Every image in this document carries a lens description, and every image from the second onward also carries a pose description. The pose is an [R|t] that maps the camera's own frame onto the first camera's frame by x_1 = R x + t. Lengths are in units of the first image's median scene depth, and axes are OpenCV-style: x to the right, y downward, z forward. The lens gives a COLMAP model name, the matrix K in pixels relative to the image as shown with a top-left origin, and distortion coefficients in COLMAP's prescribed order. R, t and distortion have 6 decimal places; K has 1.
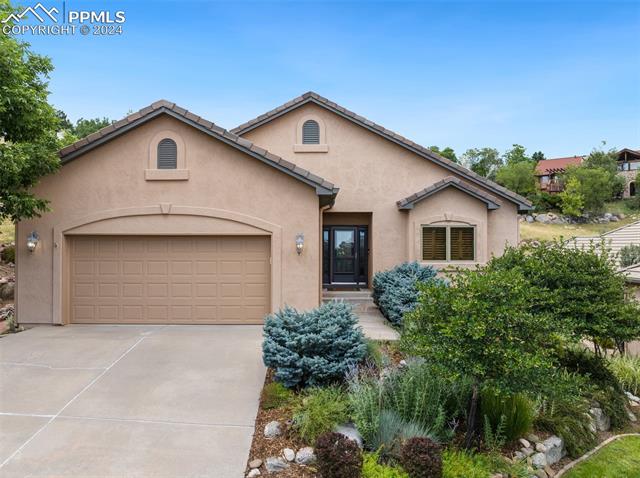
lens RADIAL K [[445.1, 0, 323.9], [0, 445.1, 237.9], [0, 0, 1]] dist [-0.007853, -0.000889]
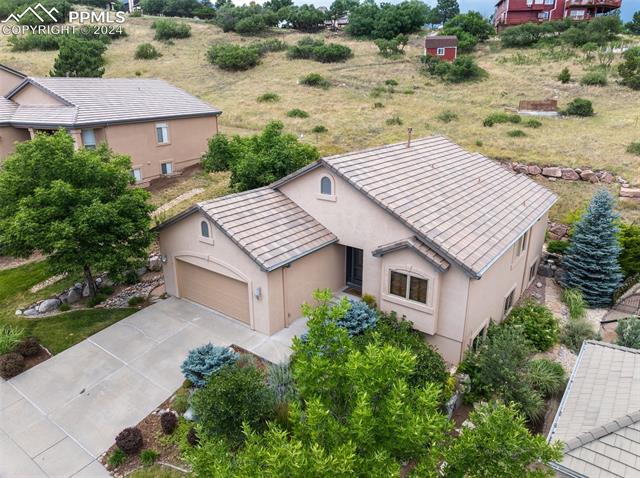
lens RADIAL K [[445.1, 0, 323.9], [0, 445.1, 237.9], [0, 0, 1]] dist [-0.007853, -0.000889]
pose [[0.804124, 0.187413, -0.564146, 0.781543], [0.004205, 0.947186, 0.320656, -0.533856], [0.594446, -0.260220, 0.760868, -0.082467]]
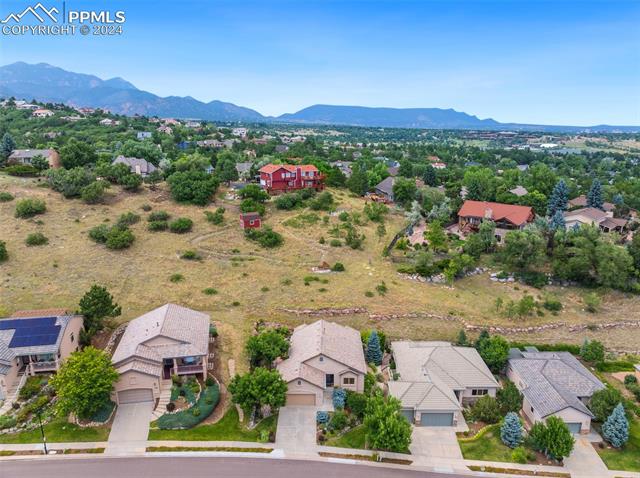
lens RADIAL K [[445.1, 0, 323.9], [0, 445.1, 237.9], [0, 0, 1]] dist [-0.007853, -0.000889]
pose [[0.999982, -0.000520, -0.005966, 0.031433], [0.001907, 0.972018, 0.234897, -2.706362], [0.005677, -0.234904, 0.972002, -3.450339]]
